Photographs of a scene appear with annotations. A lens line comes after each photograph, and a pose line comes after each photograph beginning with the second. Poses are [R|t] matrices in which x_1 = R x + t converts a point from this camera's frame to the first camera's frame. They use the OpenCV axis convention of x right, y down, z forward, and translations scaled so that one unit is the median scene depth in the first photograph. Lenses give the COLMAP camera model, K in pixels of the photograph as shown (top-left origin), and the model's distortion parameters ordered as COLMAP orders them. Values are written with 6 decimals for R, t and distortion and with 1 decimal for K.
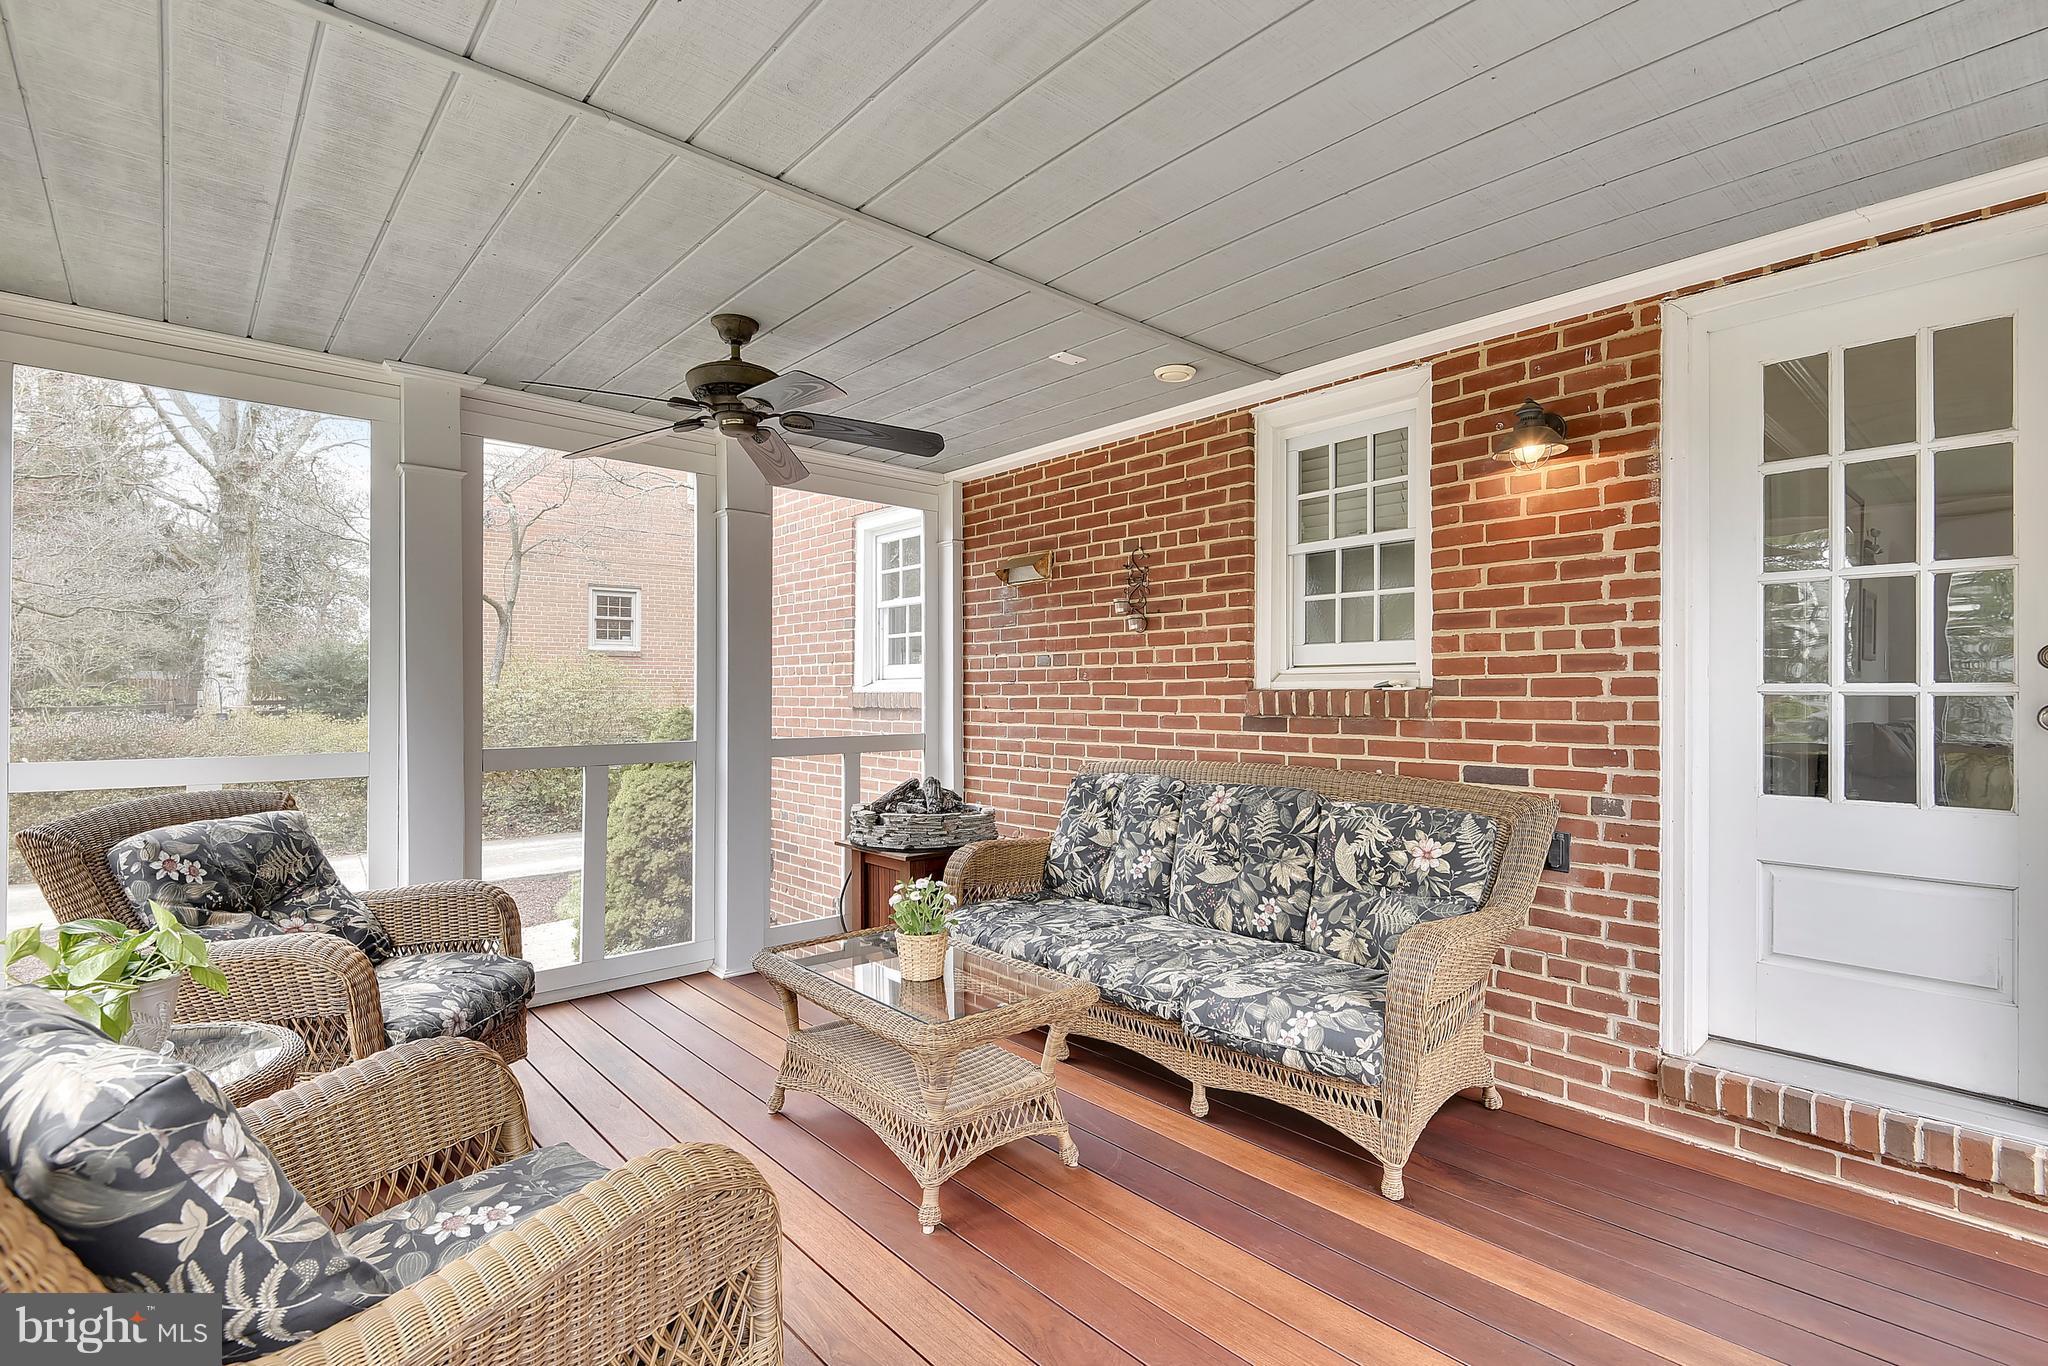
lens RADIAL K [[946.6, 0, 1017.6], [0, 946.6, 714.1], [0, 0, 1]] dist [0.018877, -0.013184]
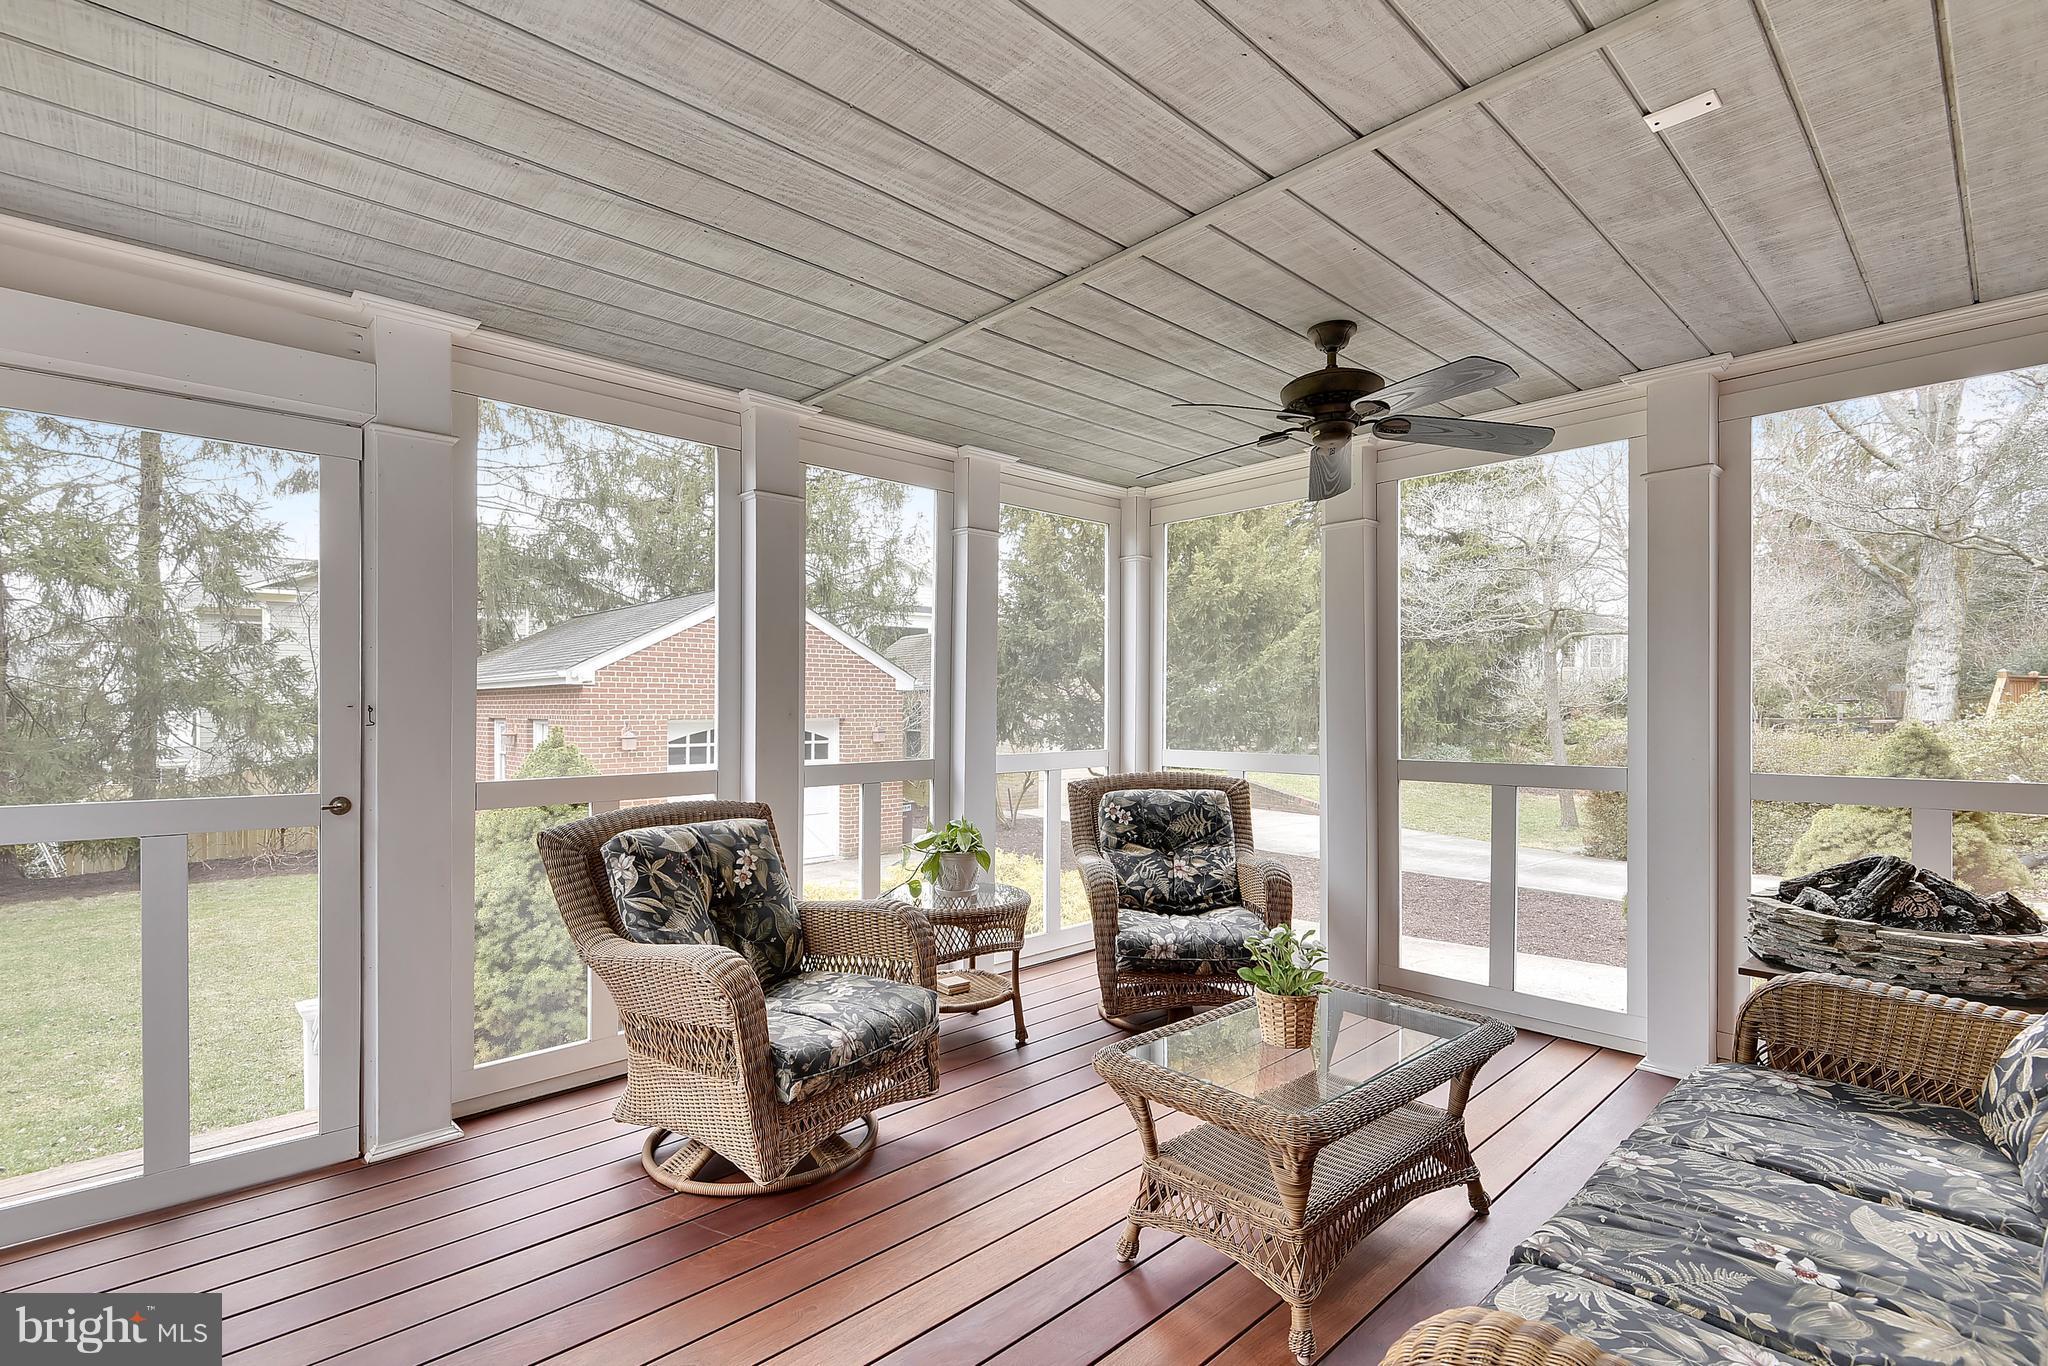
lens RADIAL K [[946.6, 0, 1017.6], [0, 946.6, 714.1], [0, 0, 1]] dist [0.018877, -0.013184]
pose [[0.023884, 0.004305, -0.999705, 0.627693], [-0.017824, 0.999834, 0.003879, -0.014075], [0.999556, 0.017726, 0.023957, 0.617541]]
